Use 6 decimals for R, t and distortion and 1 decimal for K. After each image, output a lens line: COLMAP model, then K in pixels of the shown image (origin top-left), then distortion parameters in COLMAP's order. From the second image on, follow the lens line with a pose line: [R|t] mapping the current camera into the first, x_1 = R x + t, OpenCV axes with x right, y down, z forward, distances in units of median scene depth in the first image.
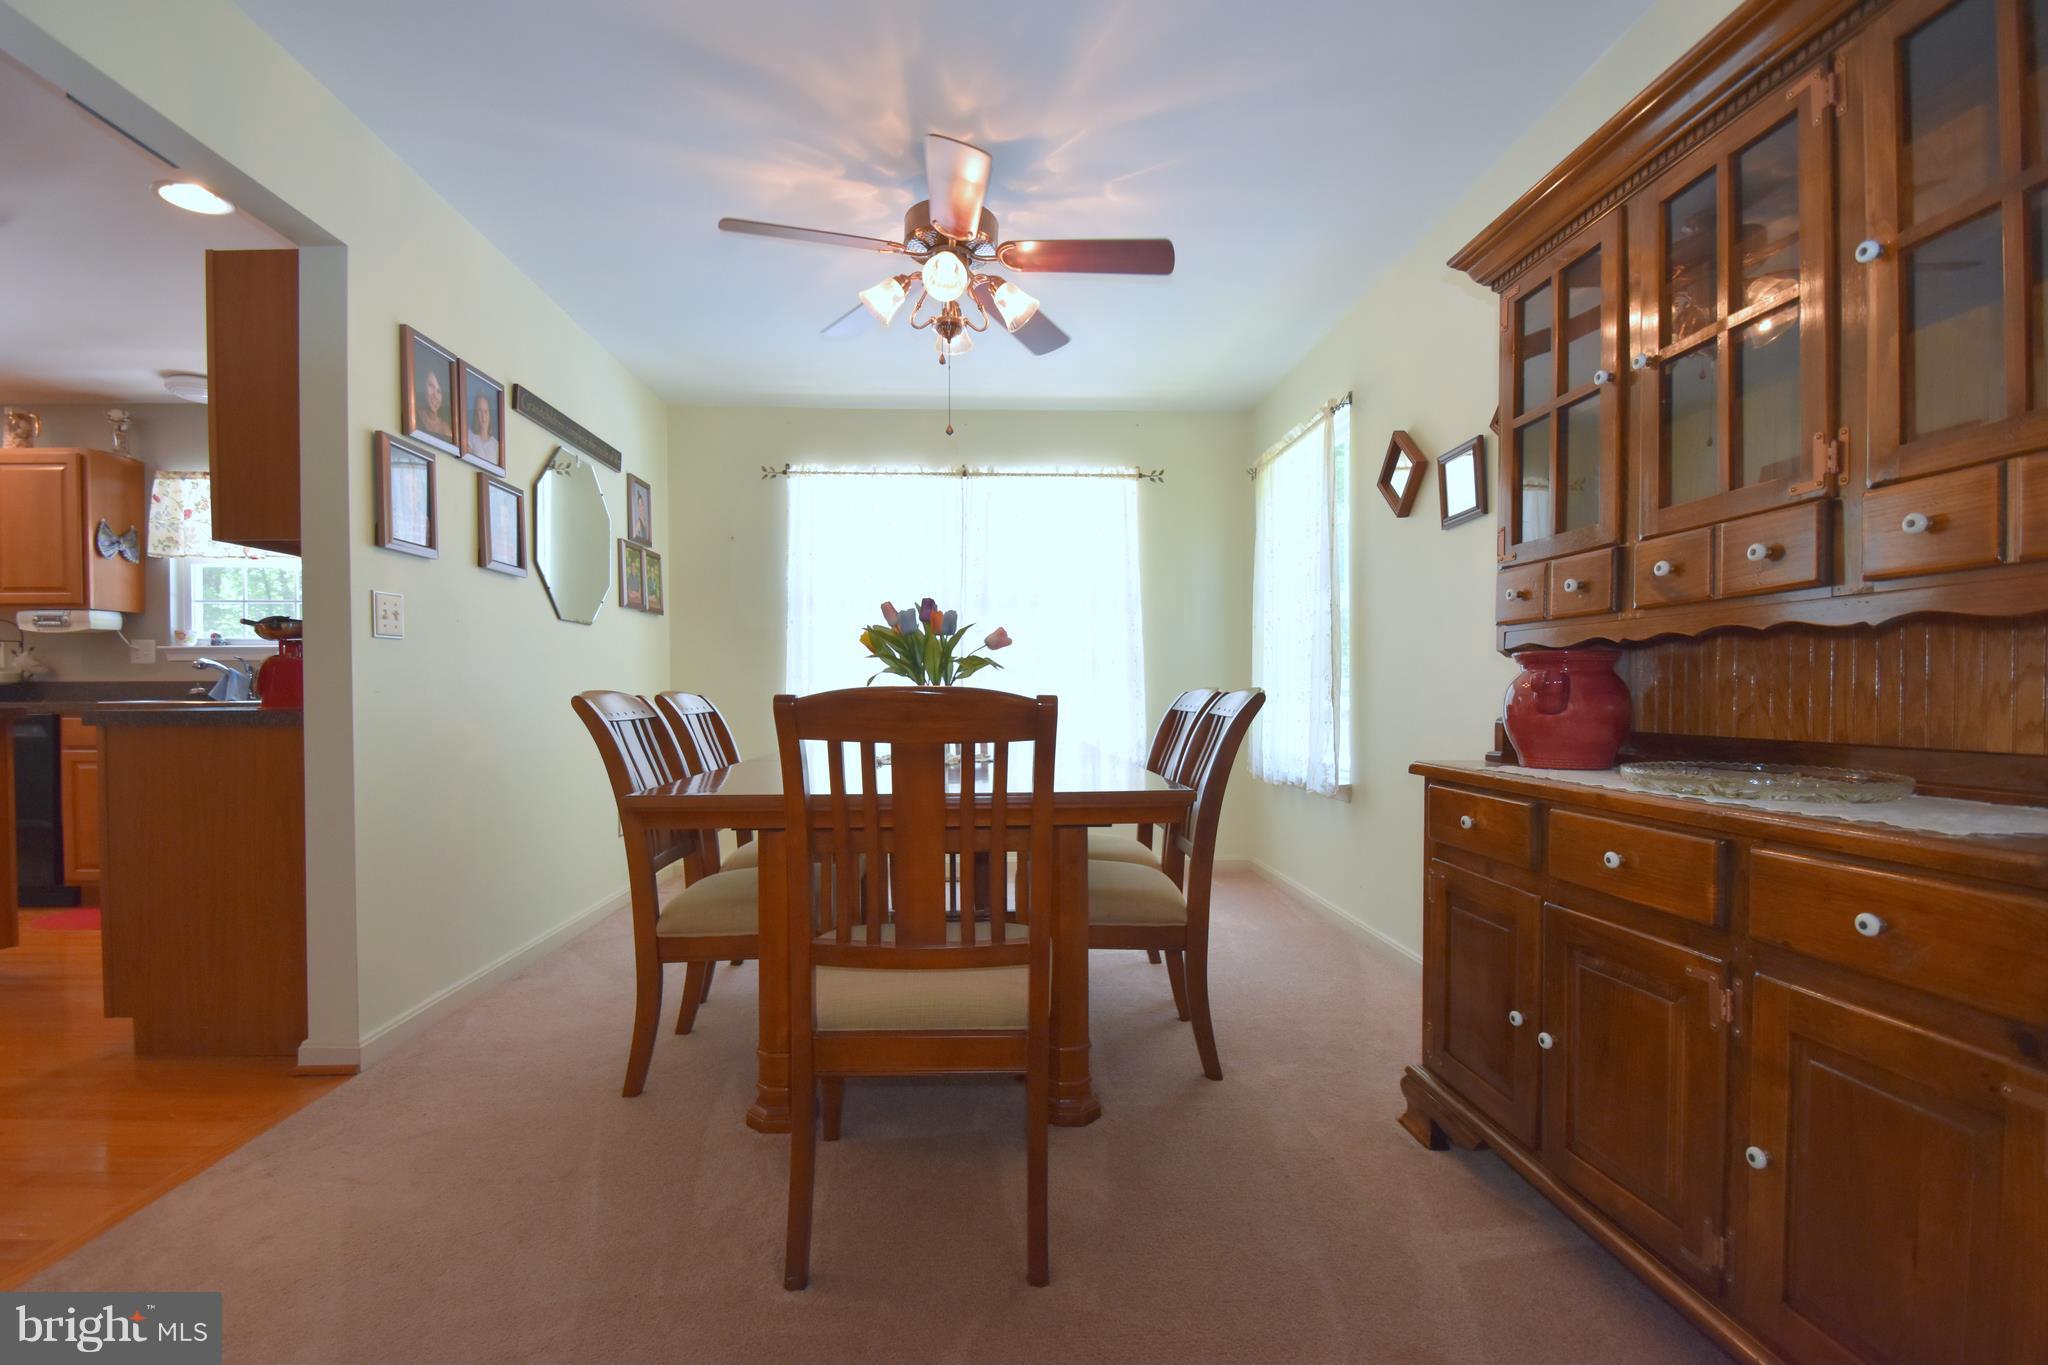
lens RADIAL K [[907.8, 0, 1024.0], [0, 907.8, 682.5], [0, 0, 1]] dist [-0.001896, -0.000294]
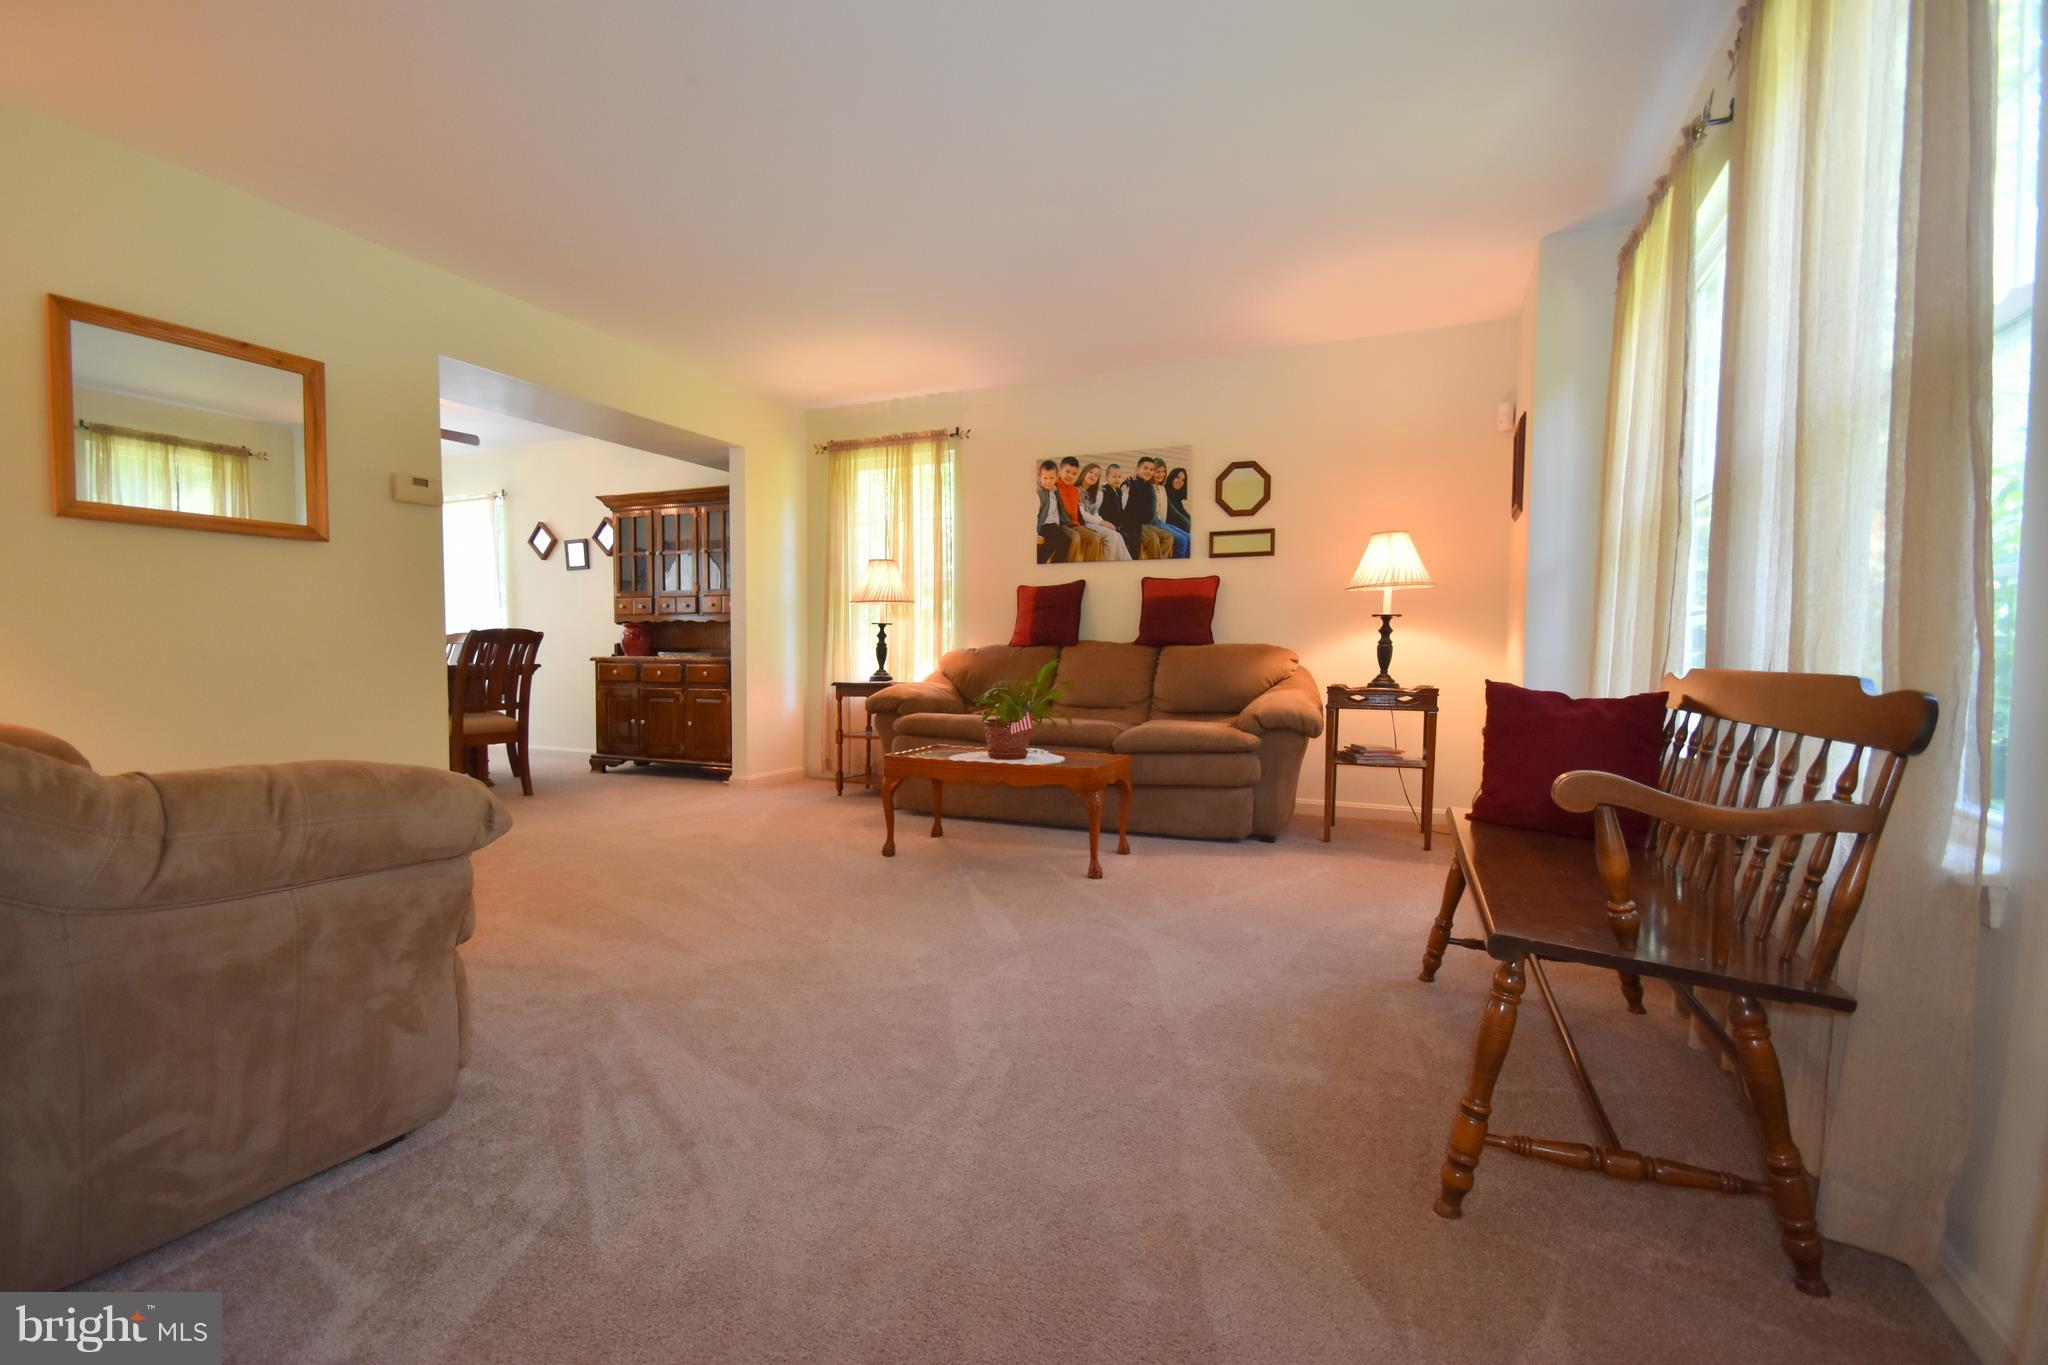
lens RADIAL K [[845.5, 0, 1024.0], [0, 845.5, 682.5], [0, 0, 1]] dist [-0.000653, -0.000126]
pose [[0.439679, -0.041724, 0.897185, -1.595912], [-0.007011, 0.998731, 0.049882, 0.019021], [-0.898128, -0.028222, 0.438828, -1.694264]]
